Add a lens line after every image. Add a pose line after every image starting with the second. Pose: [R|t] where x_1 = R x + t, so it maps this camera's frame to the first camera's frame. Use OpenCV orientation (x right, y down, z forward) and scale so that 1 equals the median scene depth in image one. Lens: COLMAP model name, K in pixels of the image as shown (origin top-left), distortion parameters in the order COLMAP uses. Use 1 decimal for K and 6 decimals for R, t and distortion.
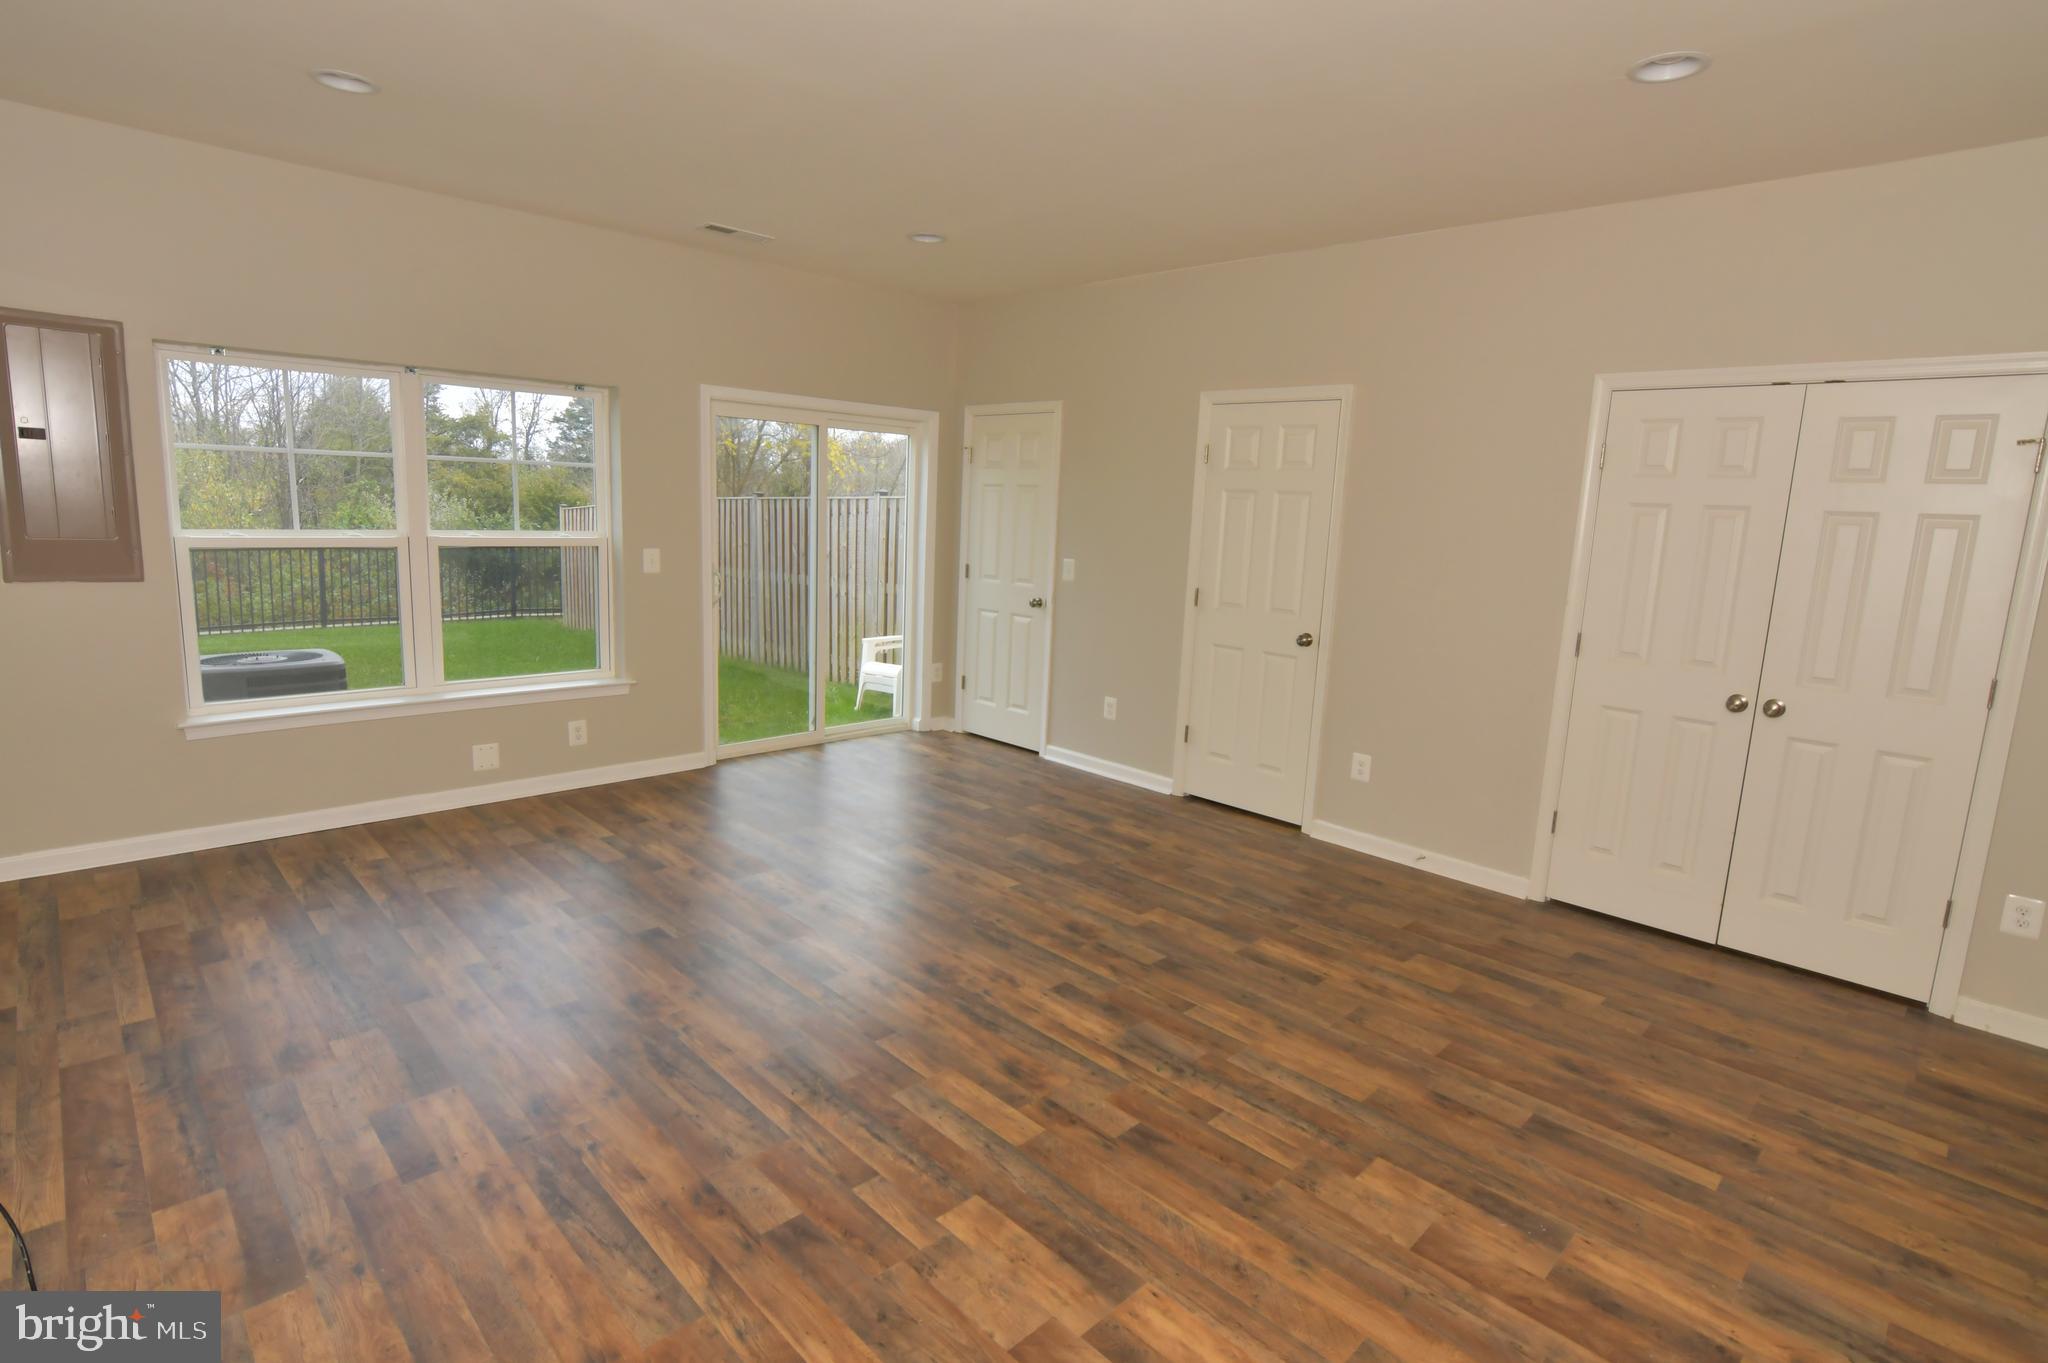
lens RADIAL K [[998.2, 0, 1031.0], [0, 998.2, 666.7], [0, 0, 1]] dist [-0.025242, 0.002326]
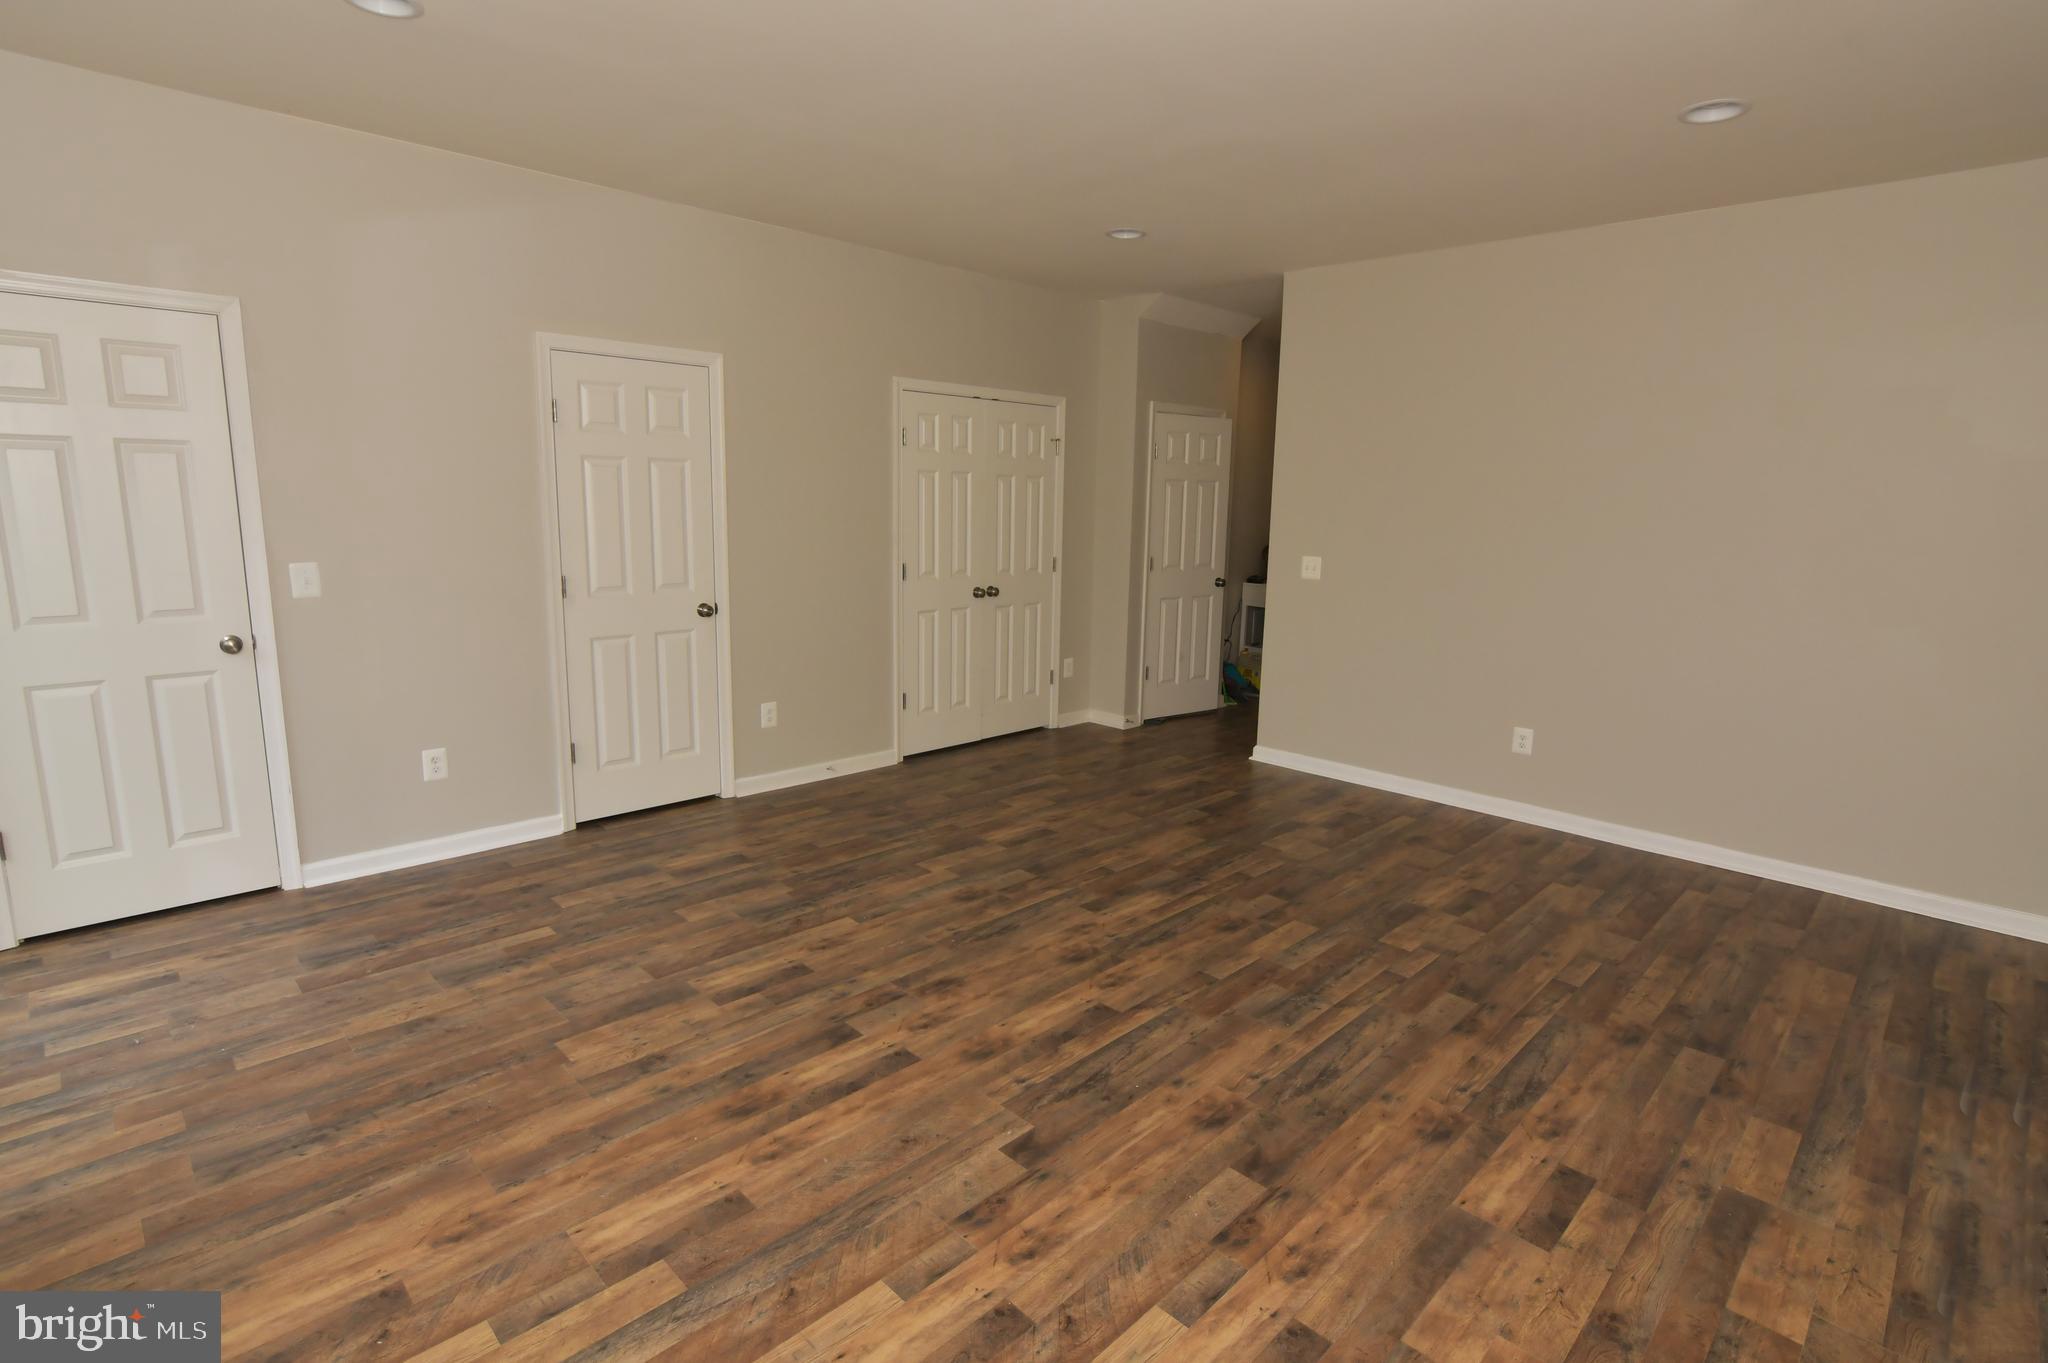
lens RADIAL K [[986.8, 0, 989.1], [0, 986.8, 691.2], [0, 0, 1]] dist [-0.018130, 0.001005]
pose [[0.023391, -0.239968, 0.970499, -1.005784], [0.137850, 0.962266, 0.234610, -0.205684], [-0.990177, 0.128295, 0.055588, 0.989209]]
